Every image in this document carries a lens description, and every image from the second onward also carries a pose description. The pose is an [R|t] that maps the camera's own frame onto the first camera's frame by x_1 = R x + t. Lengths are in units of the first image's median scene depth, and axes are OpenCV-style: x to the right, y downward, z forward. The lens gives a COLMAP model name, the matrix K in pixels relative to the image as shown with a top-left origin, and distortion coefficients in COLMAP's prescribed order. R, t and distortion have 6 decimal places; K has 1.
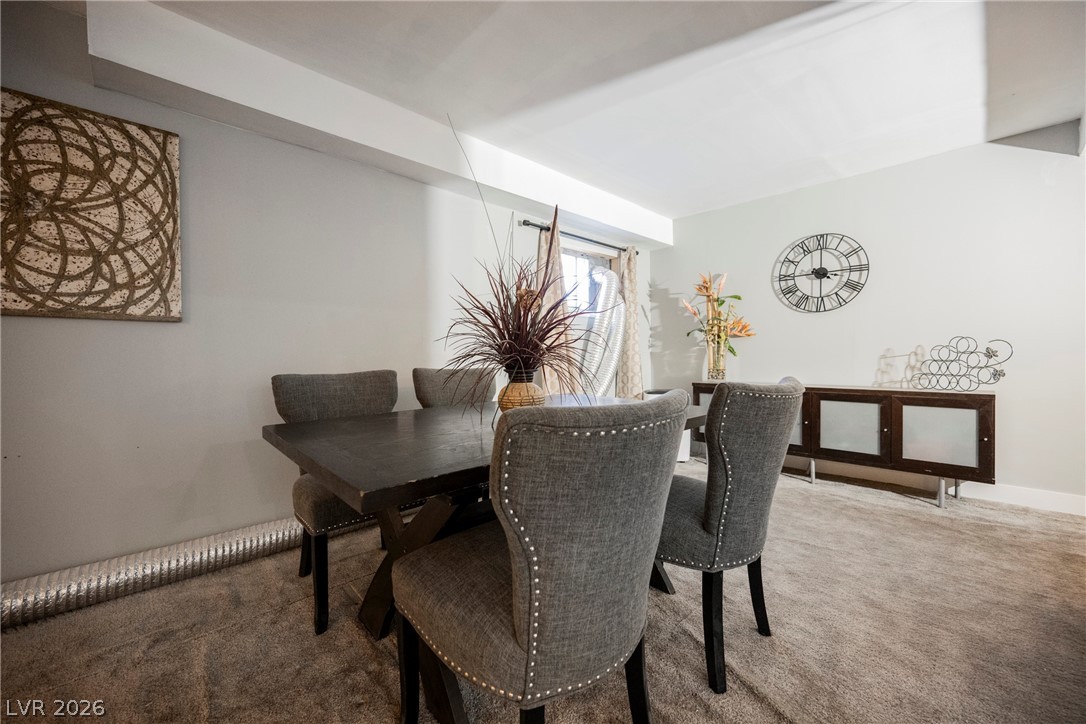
lens RADIAL K [[426.6, 0, 540.0], [0, 426.6, 360.5], [0, 0, 1]] dist [-0.002422, -0.000354]
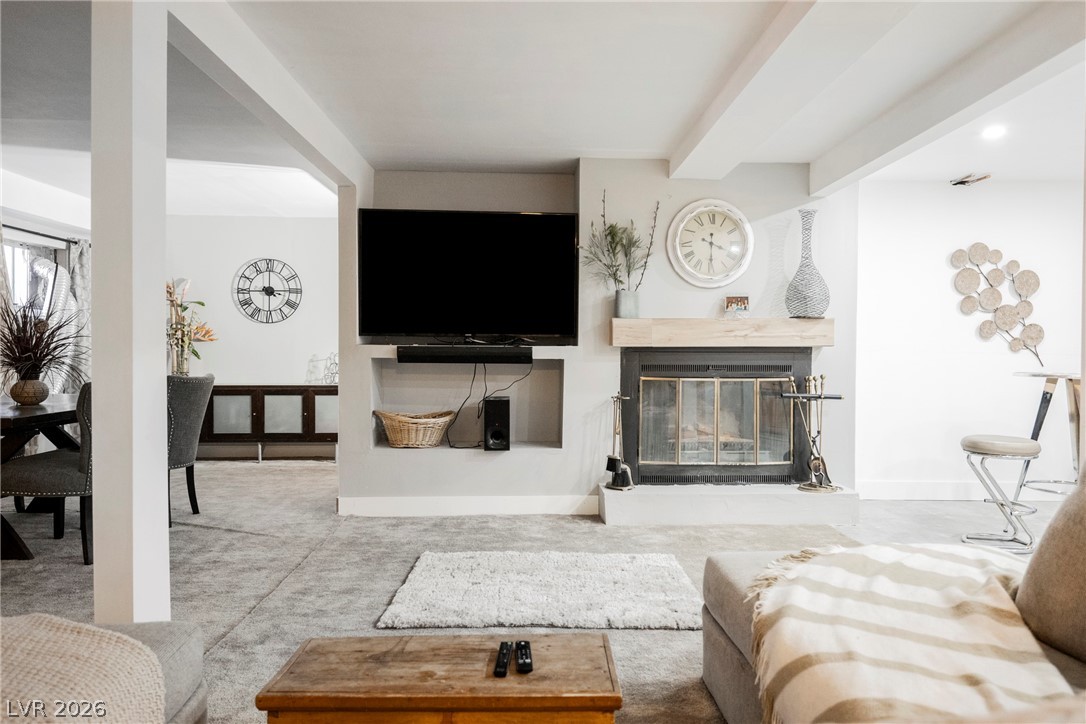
lens RADIAL K [[730.5, 0, 541.8], [0, 730.5, 360.5], [0, 0, 1]] dist [0.008465, 0.006960]
pose [[0.677240, 0.001472, 0.735760, -0.303299], [-0.000272, 0.999998, -0.001751, -0.004908], [-0.735762, 0.000985, 0.677240, -0.861635]]
